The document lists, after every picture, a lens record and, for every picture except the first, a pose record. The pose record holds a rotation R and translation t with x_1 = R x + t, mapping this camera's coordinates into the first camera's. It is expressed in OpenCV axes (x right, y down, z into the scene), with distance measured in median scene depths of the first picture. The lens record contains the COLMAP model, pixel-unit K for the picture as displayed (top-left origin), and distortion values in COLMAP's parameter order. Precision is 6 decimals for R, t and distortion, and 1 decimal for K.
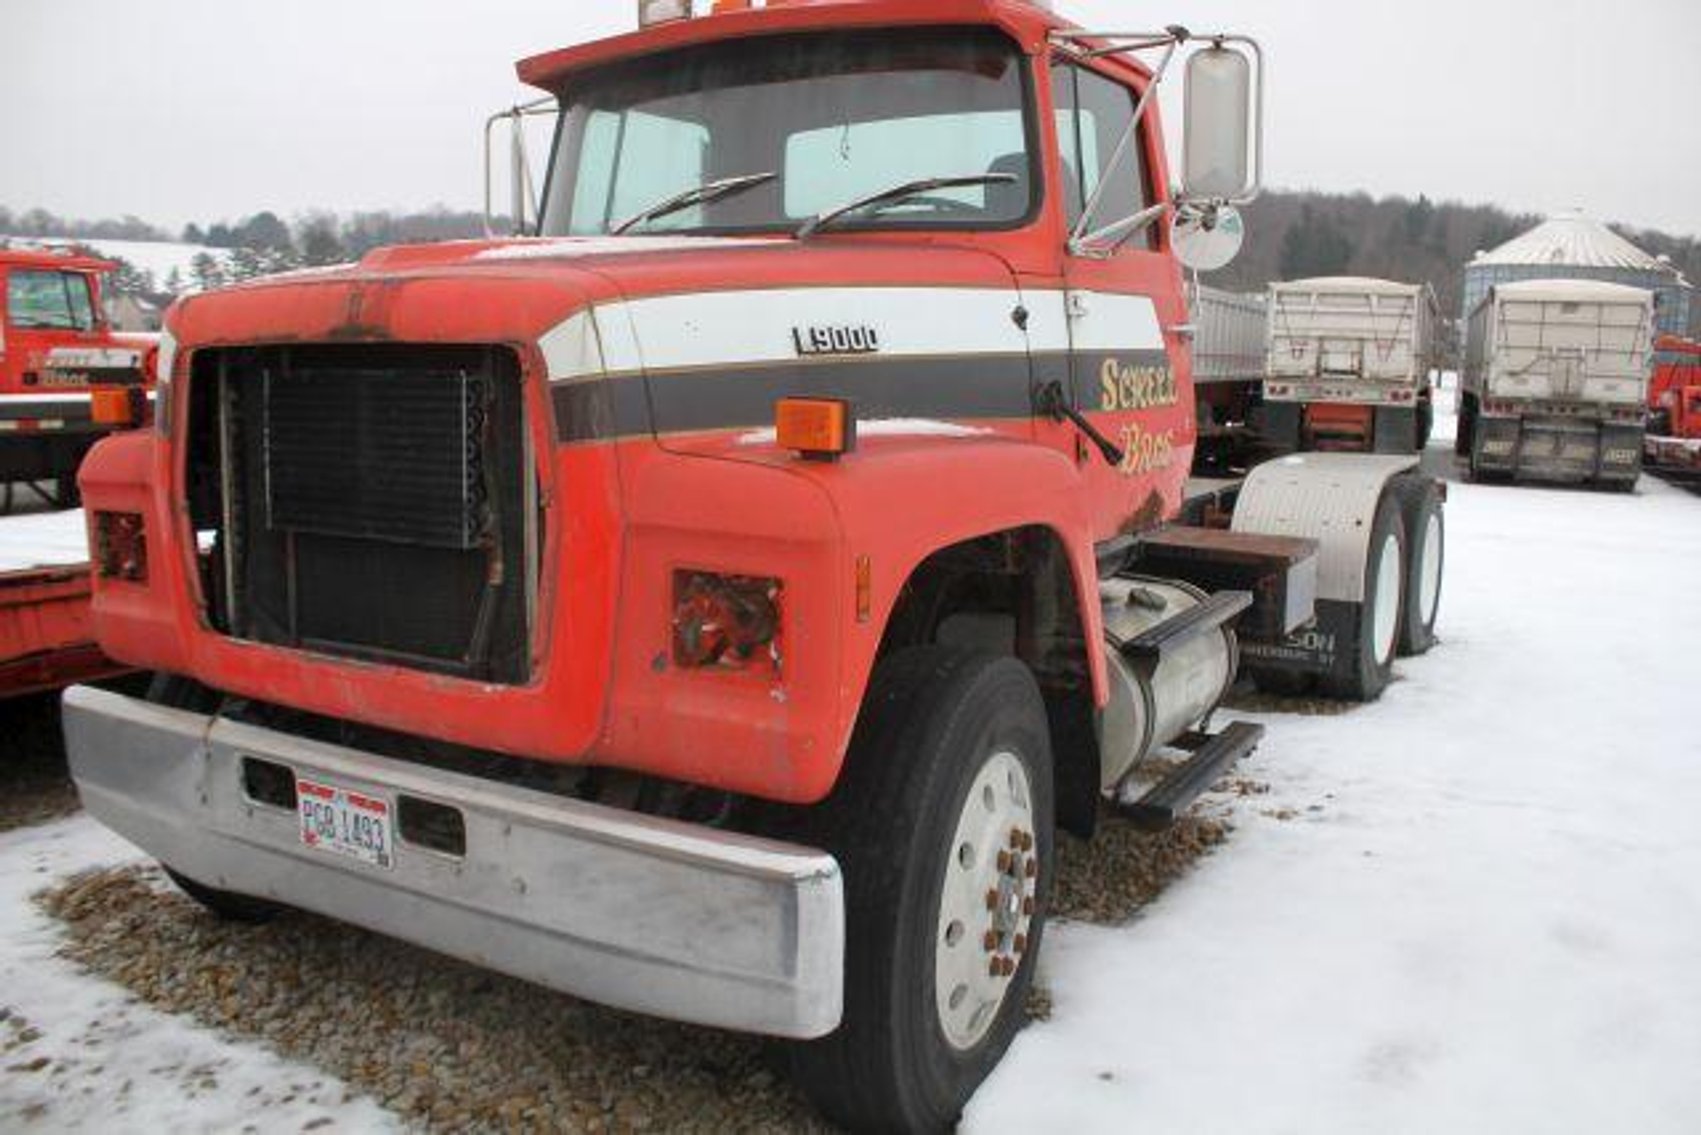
lens RADIAL K [[1426.9, 0, 864.6], [0, 1426.9, 545.2], [0, 0, 1]] dist [-0.157130, 0.141719]
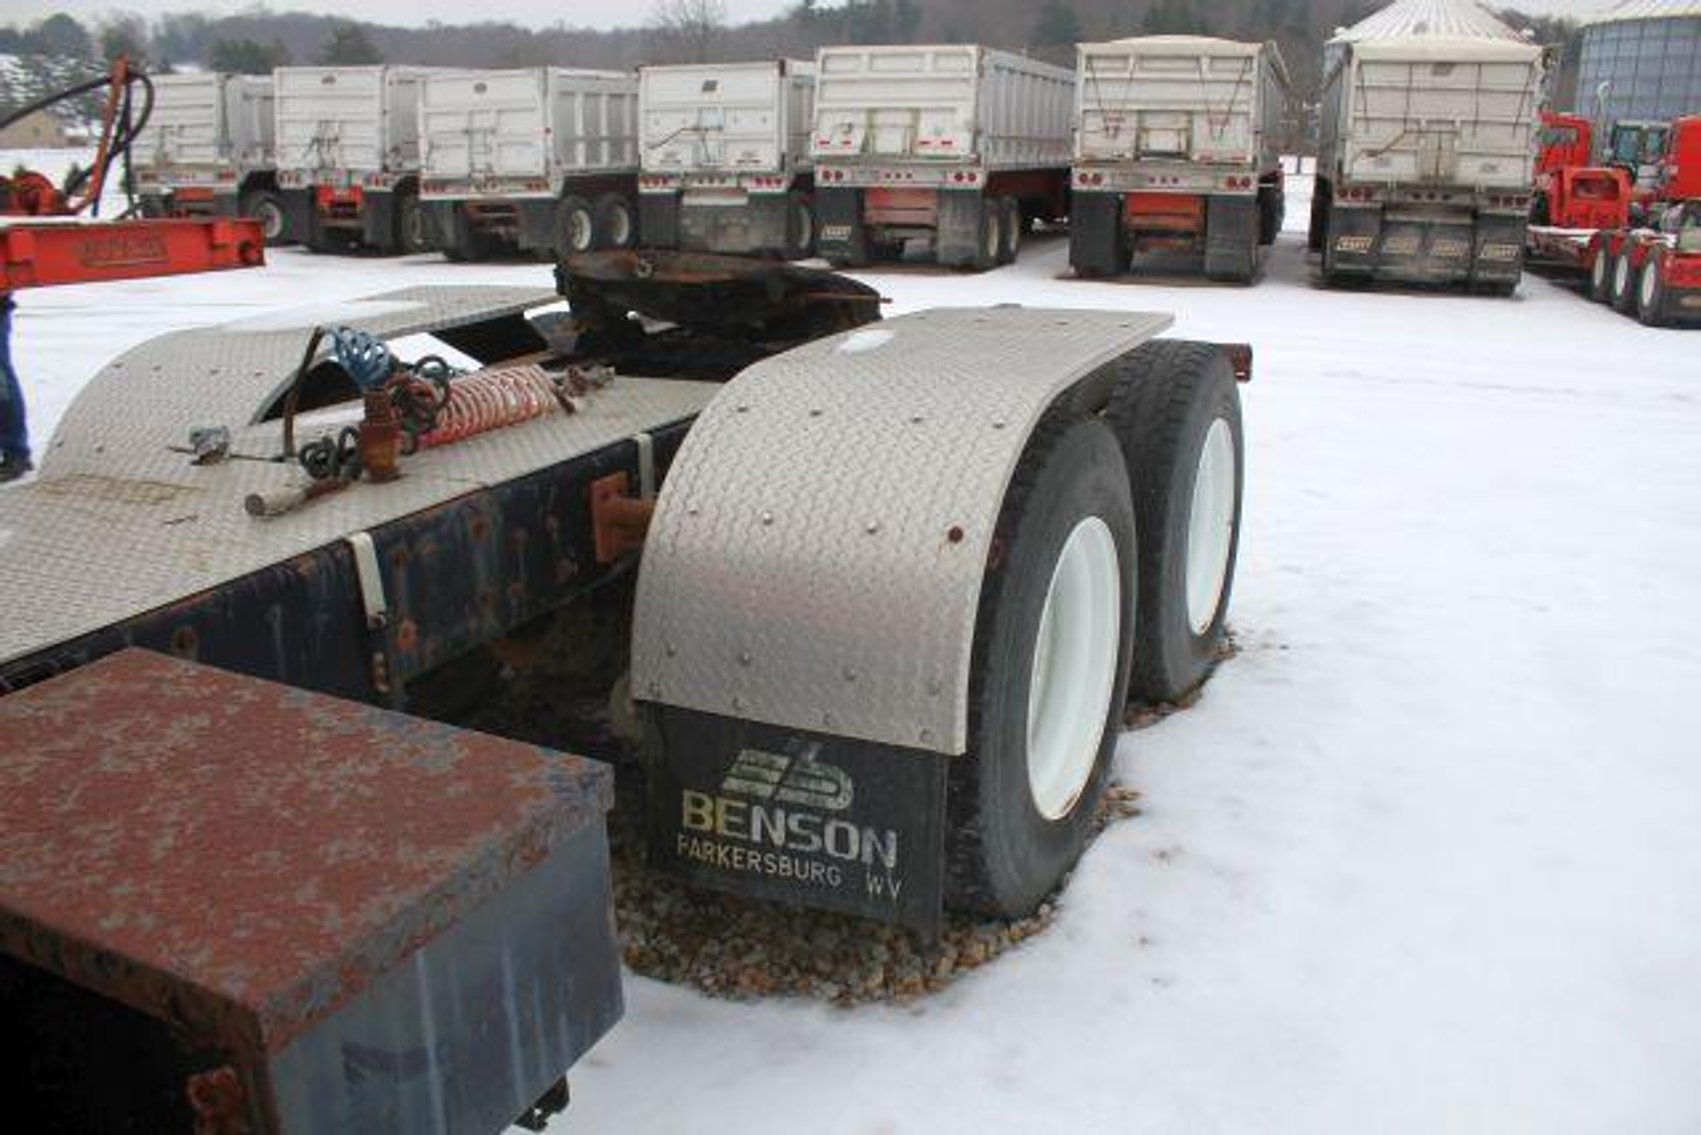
lens RADIAL K [[1426.9, 0, 864.6], [0, 1426.9, 545.2], [0, 0, 1]] dist [-0.157130, 0.141719]
pose [[0.995204, -0.046000, 0.086330, 0.087326], [0.033552, 0.989516, 0.140472, -0.019682], [-0.091887, -0.136902, 0.986314, 0.186557]]
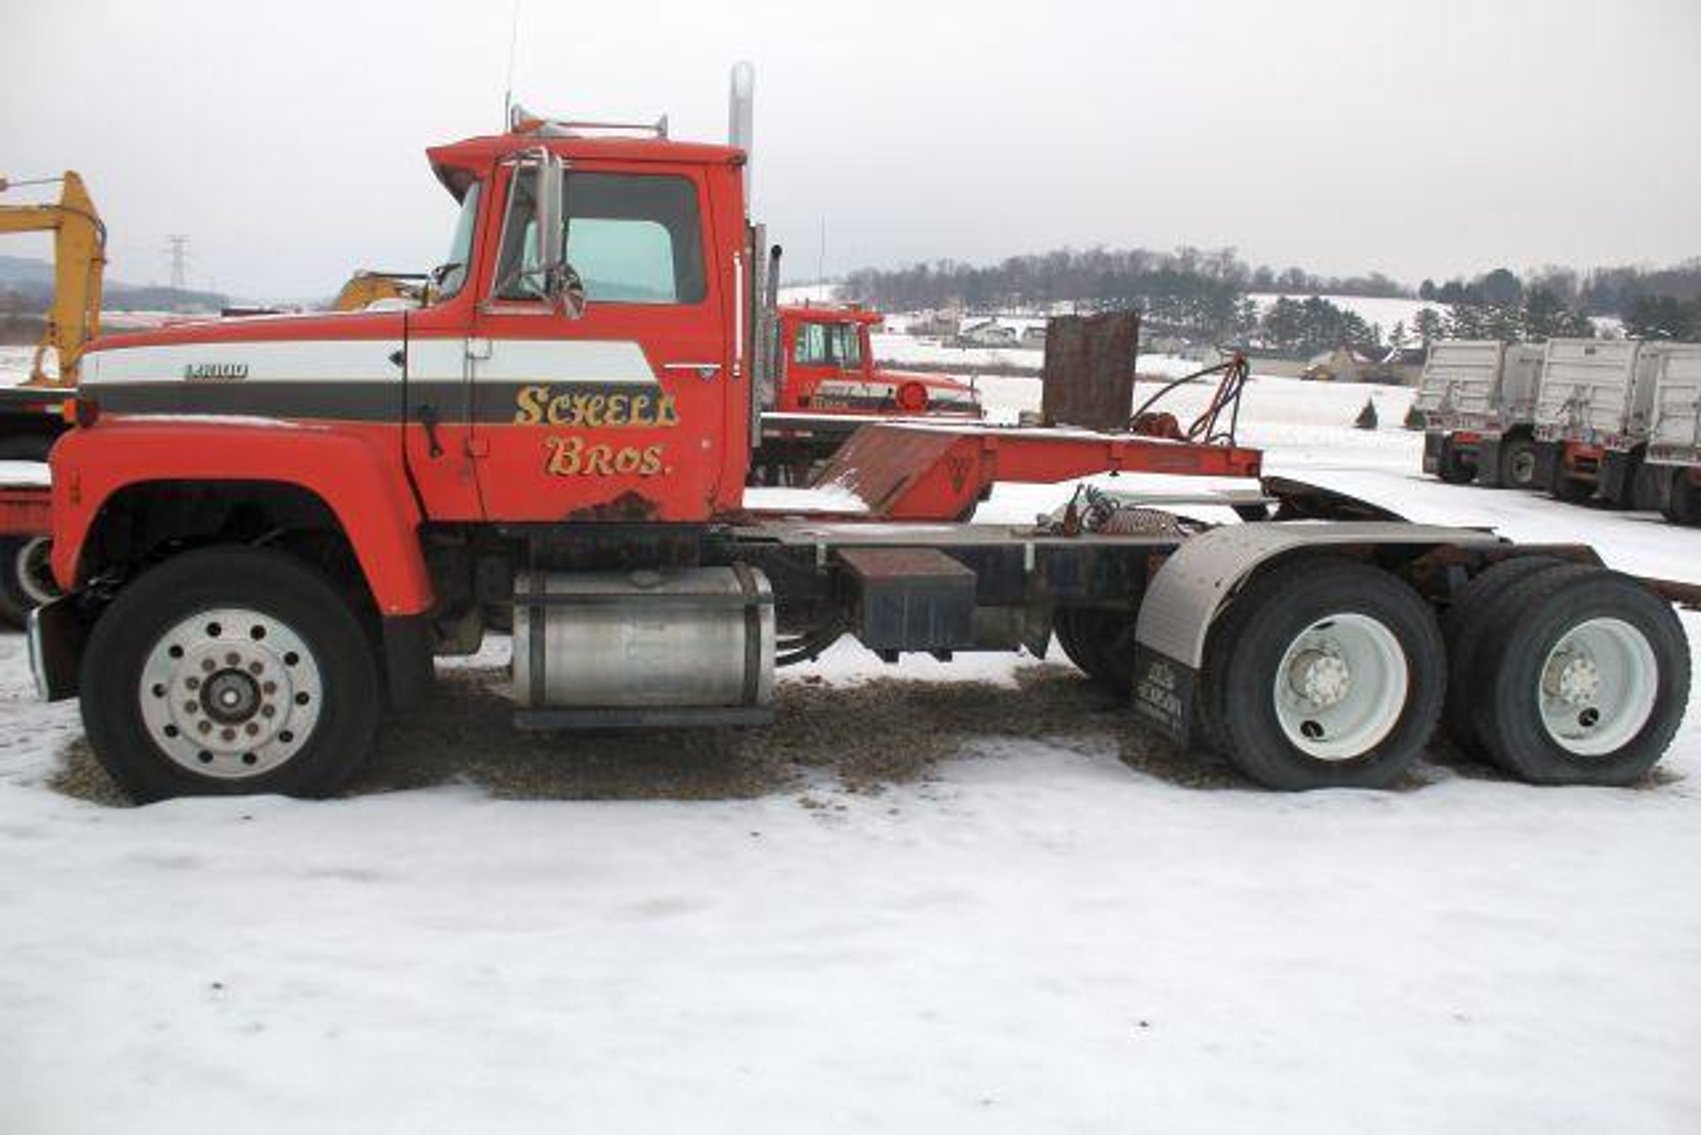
lens RADIAL K [[1431.7, 0, 850.5], [0, 1431.7, 567.5], [0, 0, 1]] dist [-0.171125, 0.134511]
pose [[0.665456, 0.112741, -0.737873, 0.257396], [-0.130248, 0.990900, 0.033937, -0.008169], [0.734985, 0.073523, 0.674085, 0.057053]]
